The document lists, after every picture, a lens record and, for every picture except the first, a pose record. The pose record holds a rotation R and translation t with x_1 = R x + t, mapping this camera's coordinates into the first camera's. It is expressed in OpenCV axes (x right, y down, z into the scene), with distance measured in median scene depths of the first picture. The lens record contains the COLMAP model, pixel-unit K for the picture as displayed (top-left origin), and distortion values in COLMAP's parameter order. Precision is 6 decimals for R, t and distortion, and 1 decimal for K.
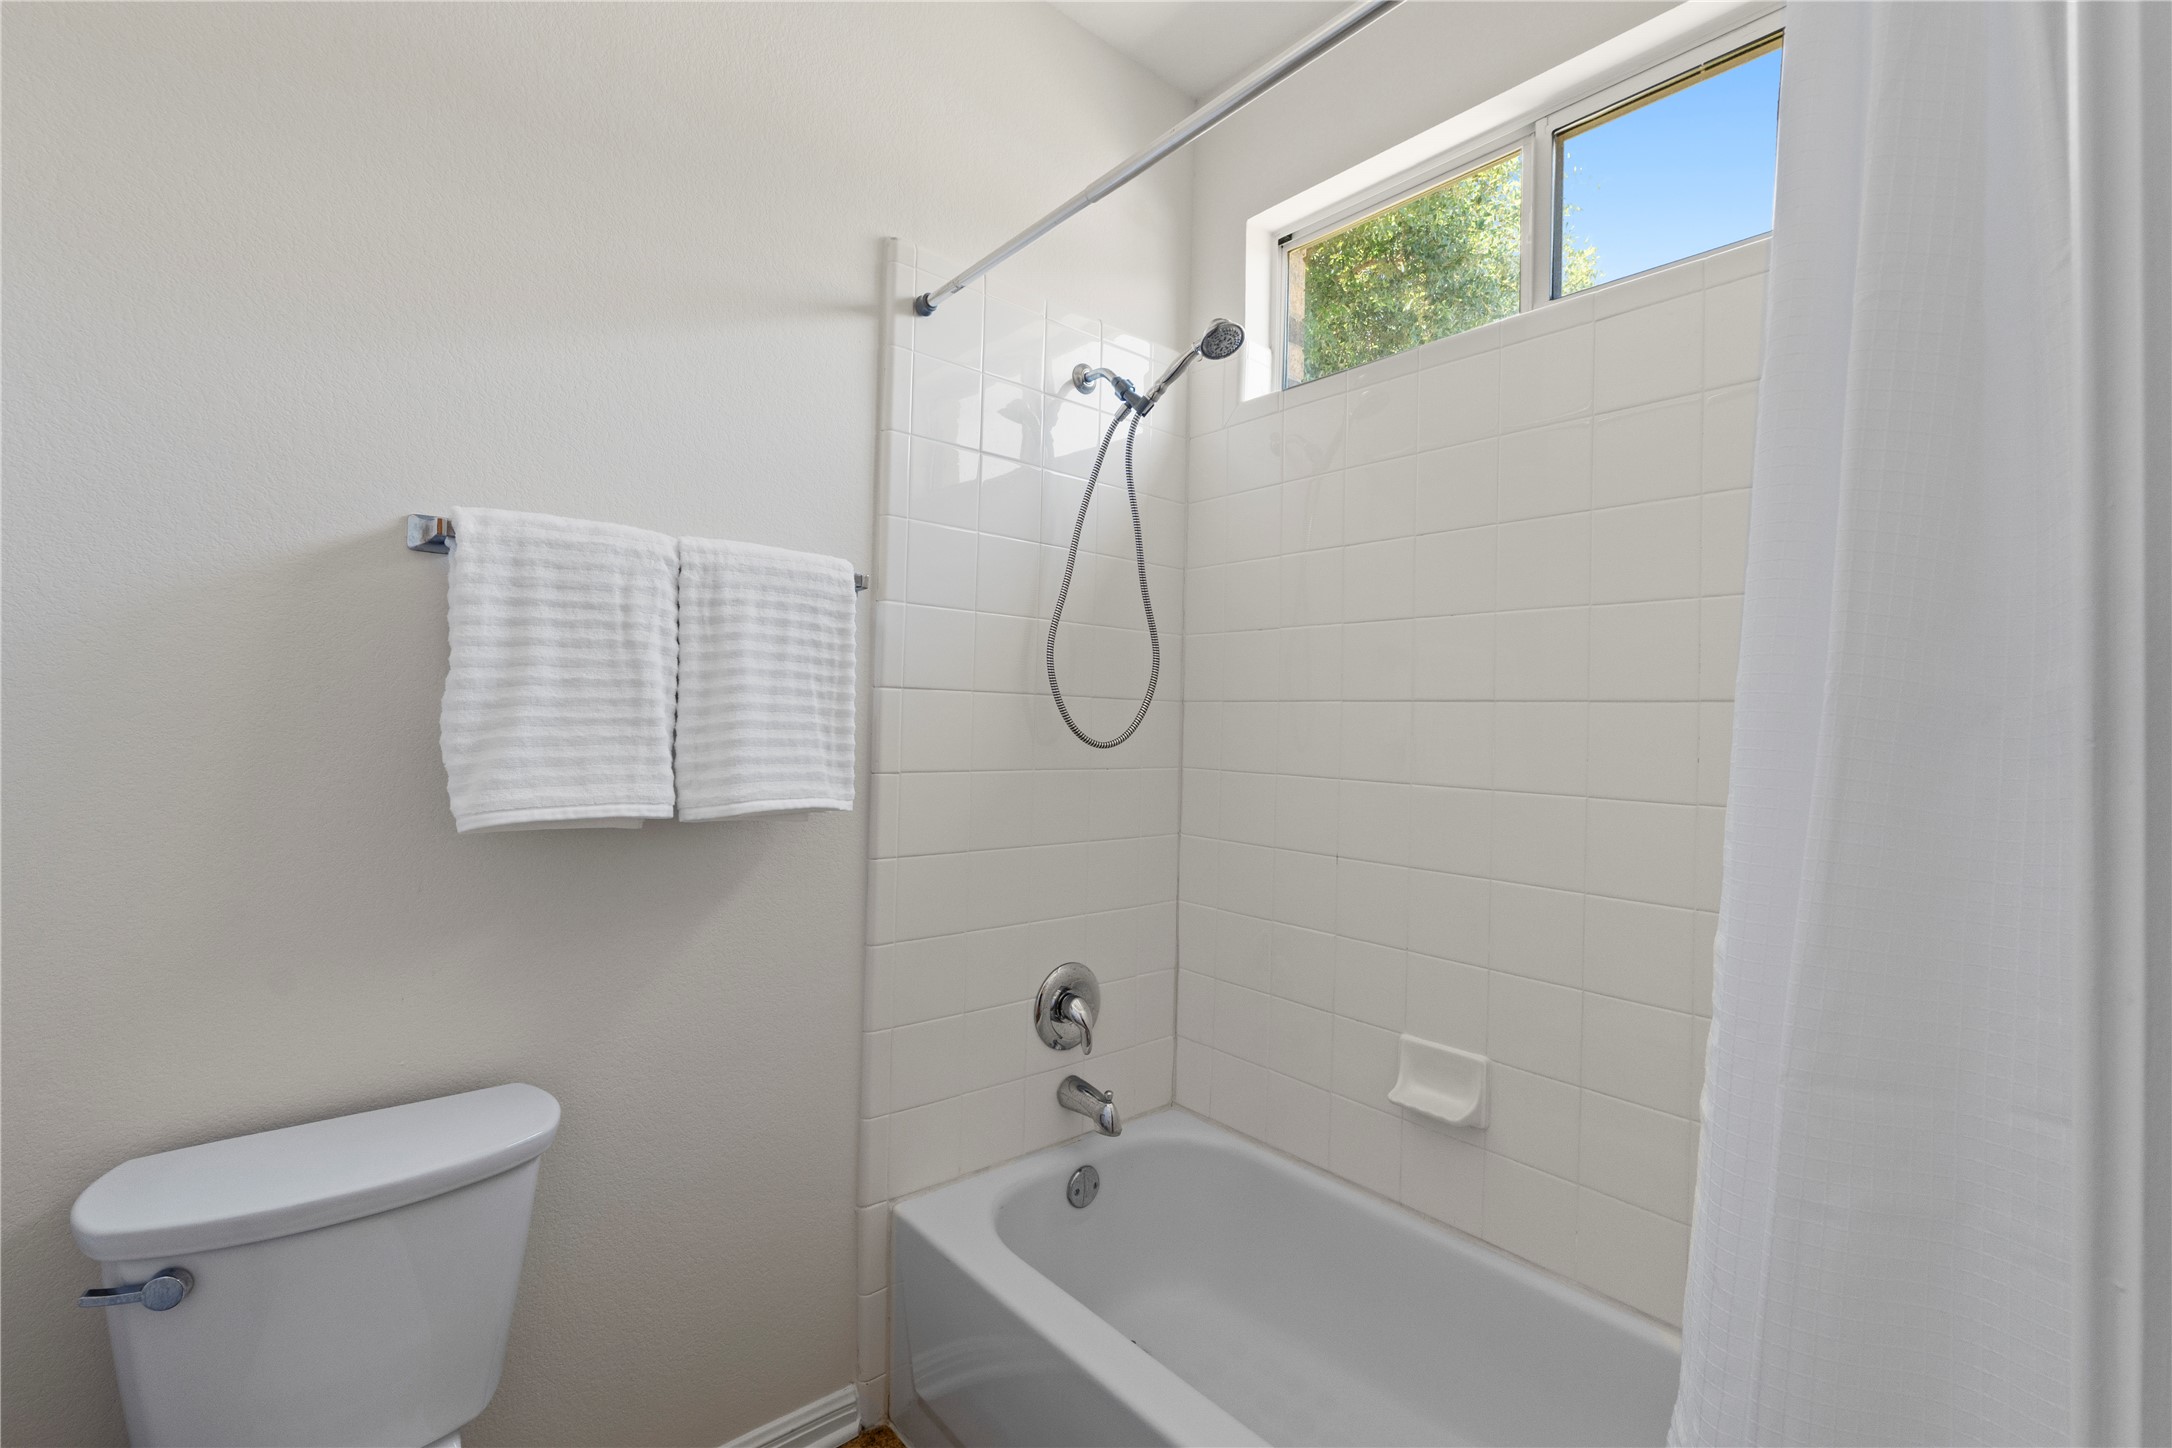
lens RADIAL K [[937.8, 0, 1085.2], [0, 937.8, 717.5], [0, 0, 1]] dist [-0.003432, -0.000262]
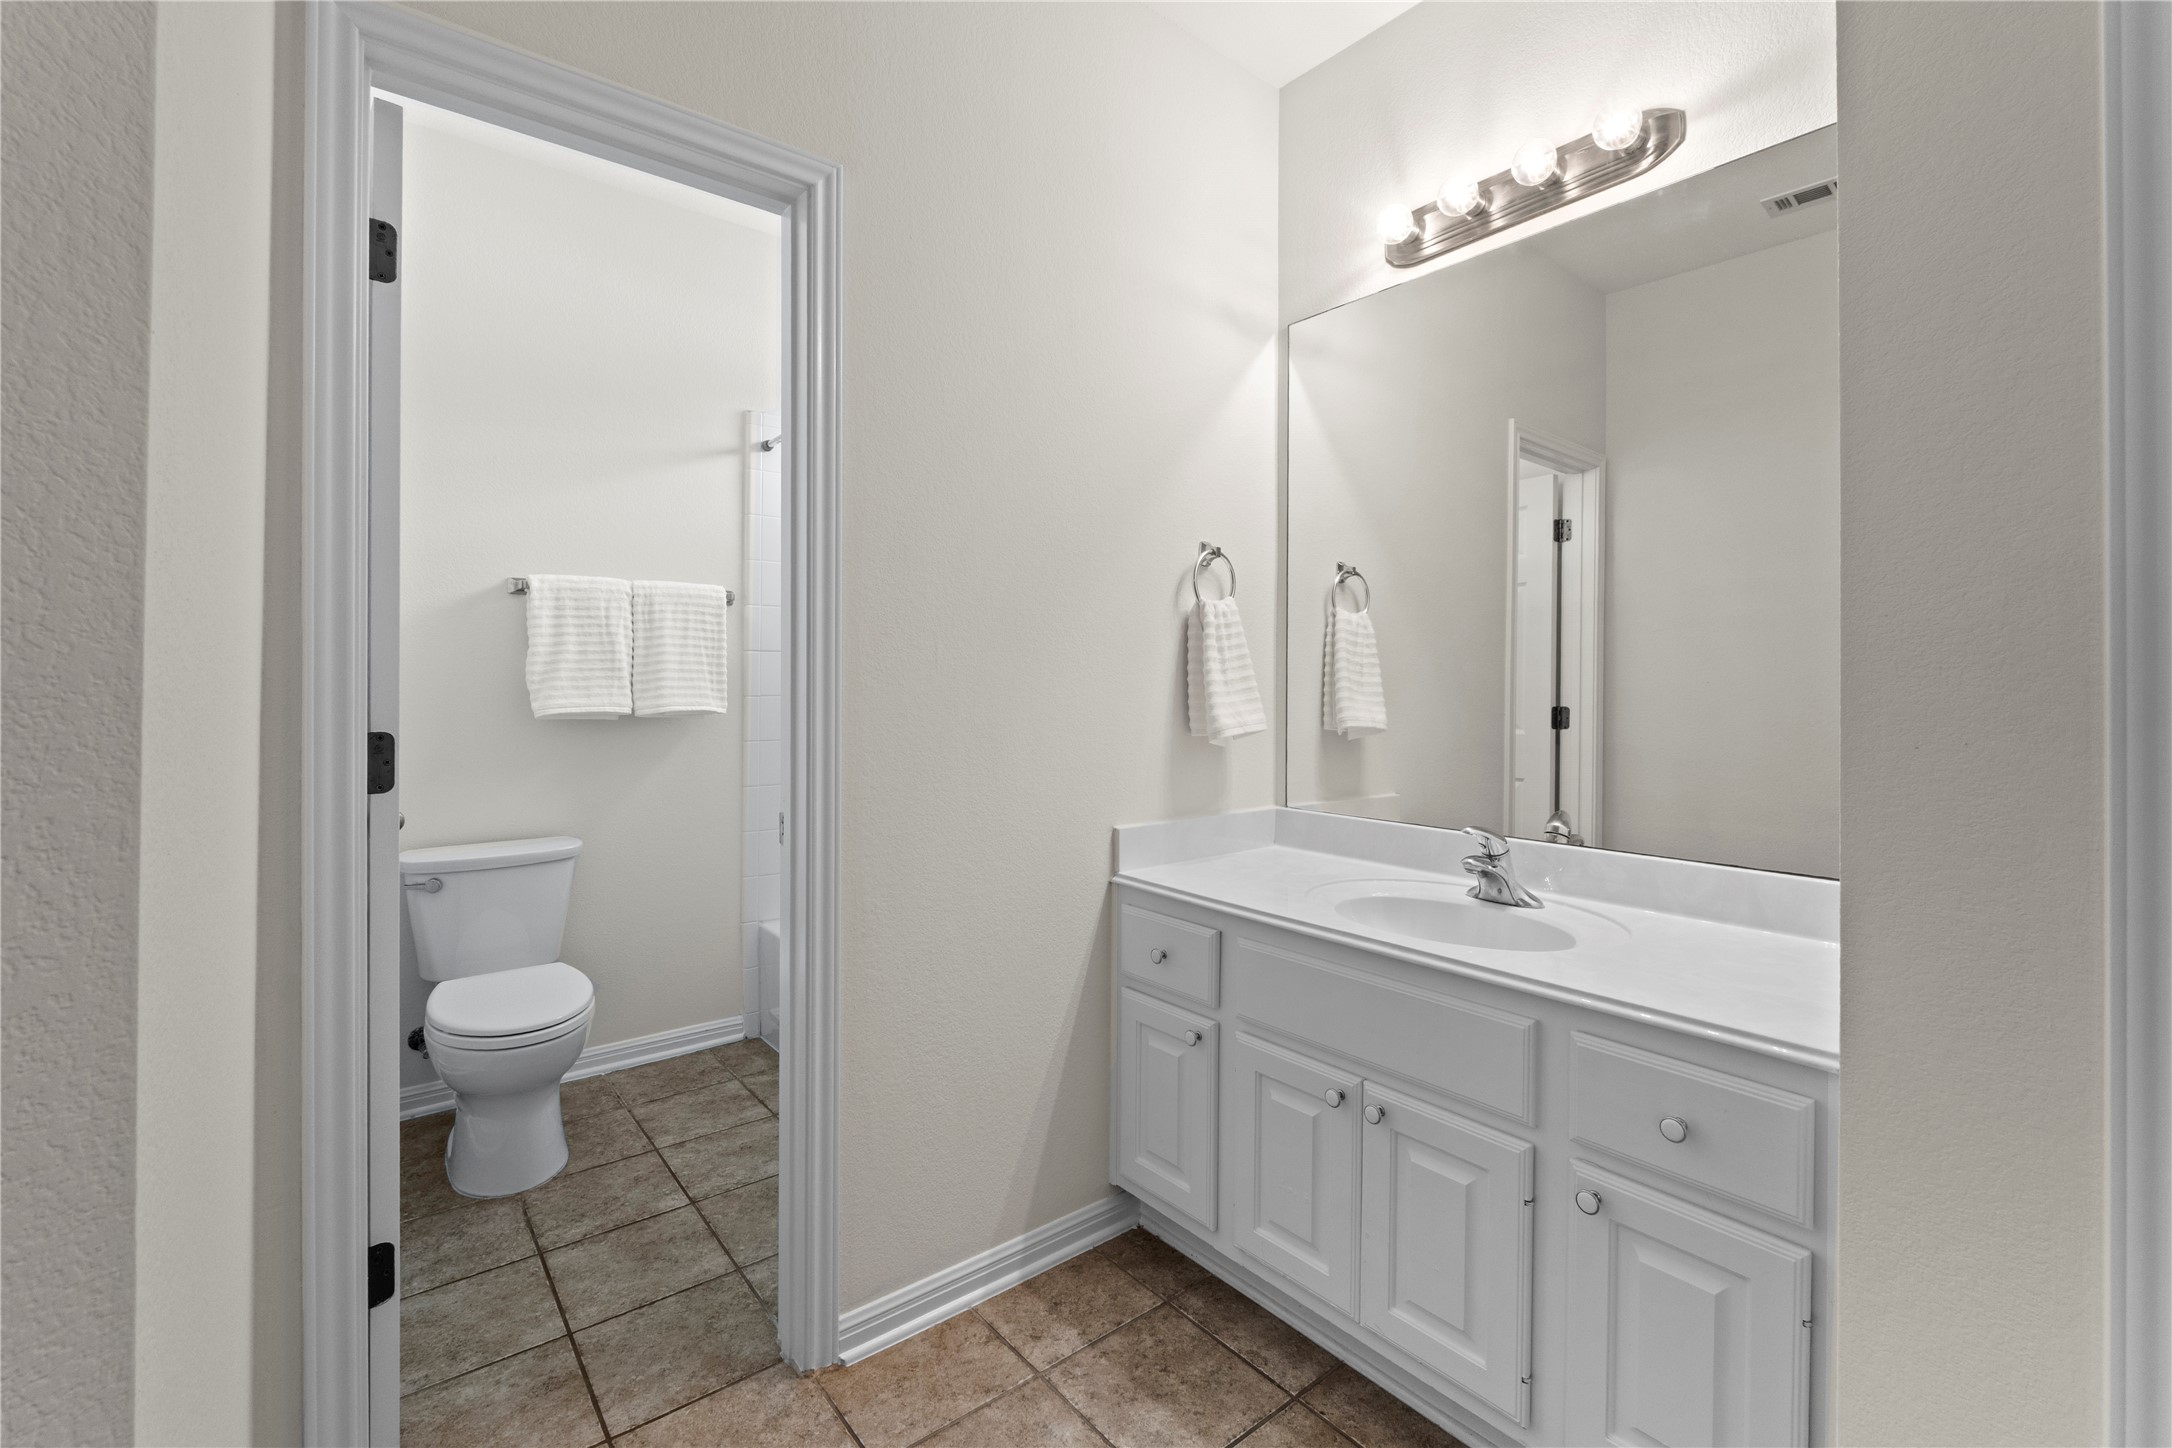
lens RADIAL K [[937.8, 0, 1097.9], [0, 937.8, 686.3], [0, 0, 1]] dist [-0.003432, -0.000262]
pose [[0.999647, -0.020213, -0.017221, 0.665345], [0.020421, 0.999719, 0.012019, 0.039529], [0.016974, -0.012366, 0.999779, -1.126105]]
